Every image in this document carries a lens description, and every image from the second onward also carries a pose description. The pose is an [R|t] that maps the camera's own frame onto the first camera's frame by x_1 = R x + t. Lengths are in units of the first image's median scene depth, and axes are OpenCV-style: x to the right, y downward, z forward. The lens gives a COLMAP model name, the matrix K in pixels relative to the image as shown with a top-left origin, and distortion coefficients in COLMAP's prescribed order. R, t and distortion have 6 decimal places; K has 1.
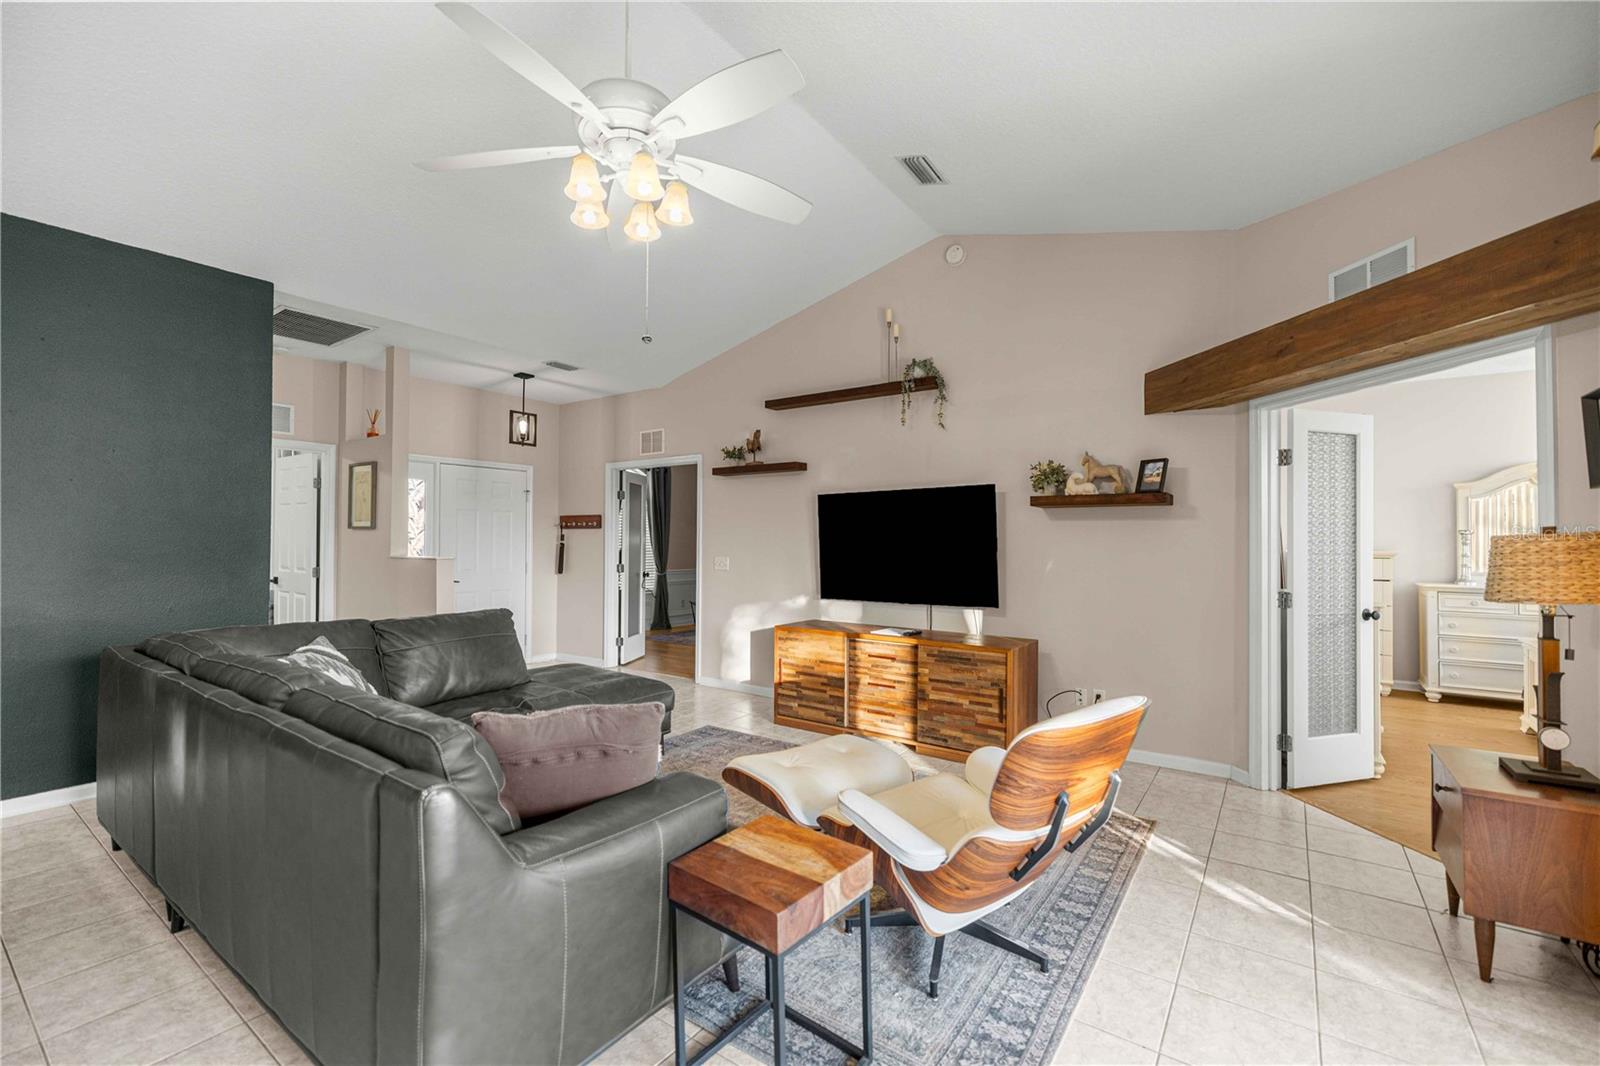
lens RADIAL K [[676.5, 0, 800.9], [0, 676.5, 538.4], [0, 0, 1]] dist [0.000592, -0.000011]
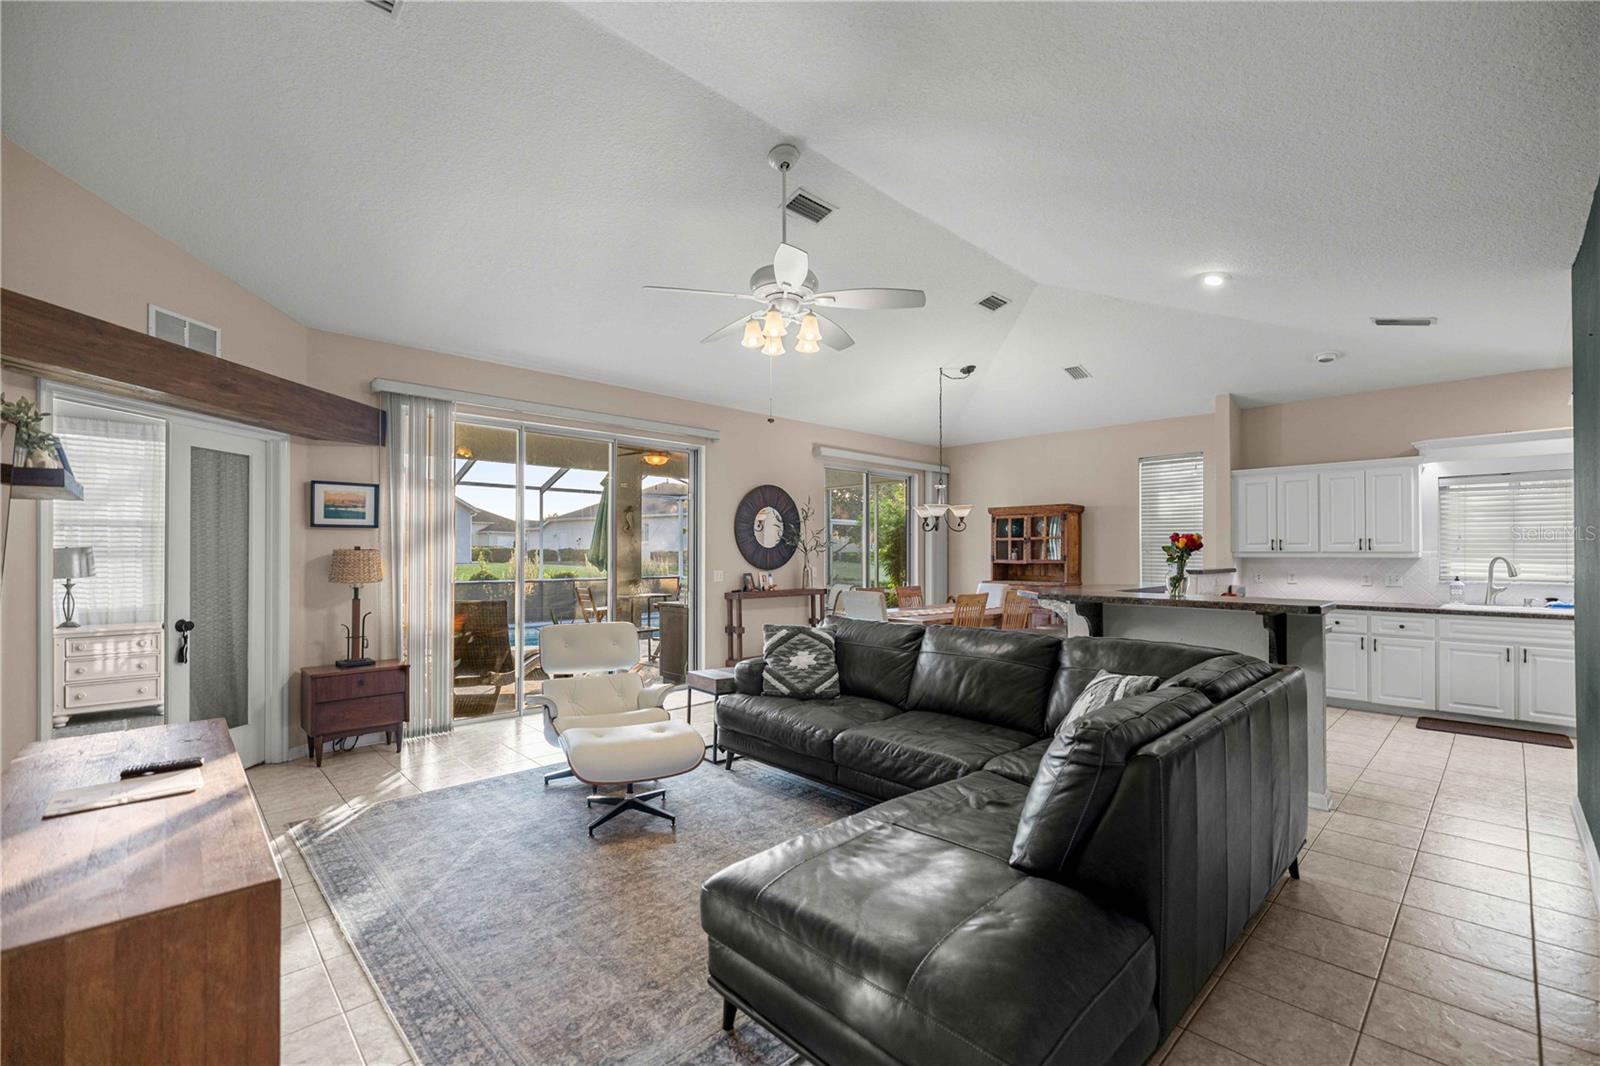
lens RADIAL K [[676.8, 0, 789.7], [0, 676.8, 549.6], [0, 0, 1]] dist [0.008330, -0.000376]
pose [[-0.980348, -0.000627, 0.197274, -0.316039], [-0.003244, 0.999911, -0.012942, 0.006507], [-0.197248, -0.013328, -0.980263, 1.361086]]
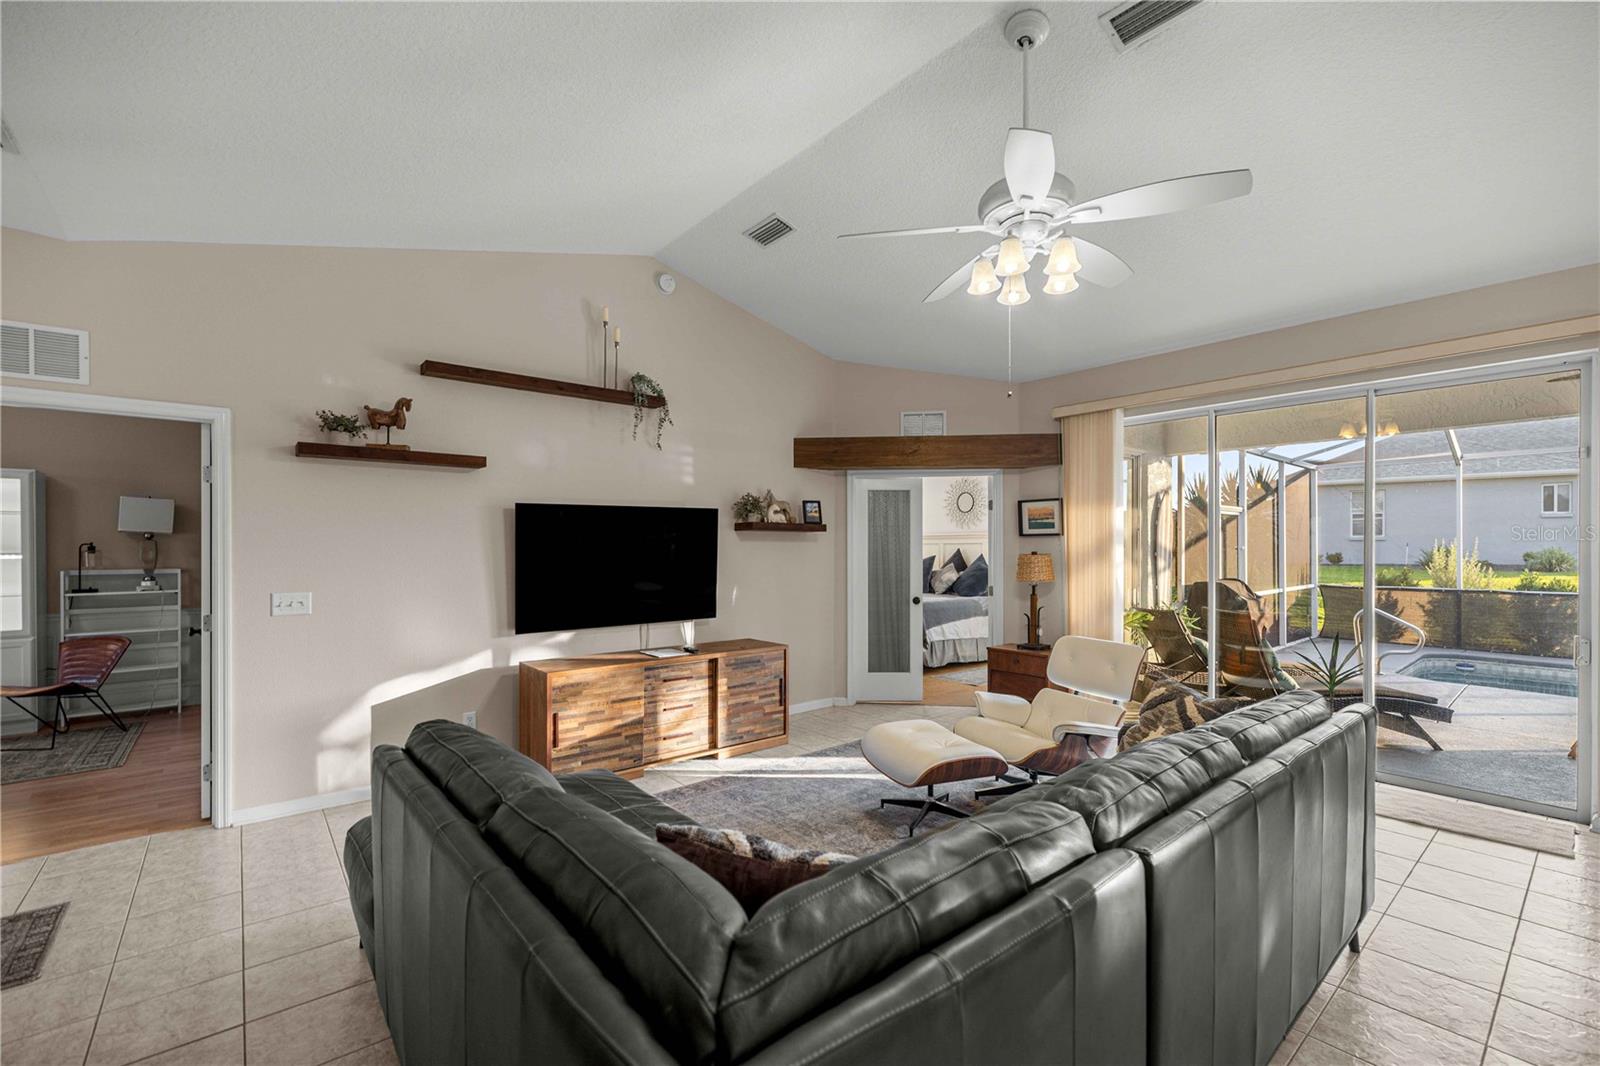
lens RADIAL K [[676.8, 0, 789.7], [0, 676.8, 549.6], [0, 0, 1]] dist [0.008330, -0.000376]
pose [[0.260397, -0.010392, 0.965446, -0.797367], [-0.004551, 0.999918, 0.011990, -0.025960], [-0.965491, -0.007516, 0.260329, 0.593539]]
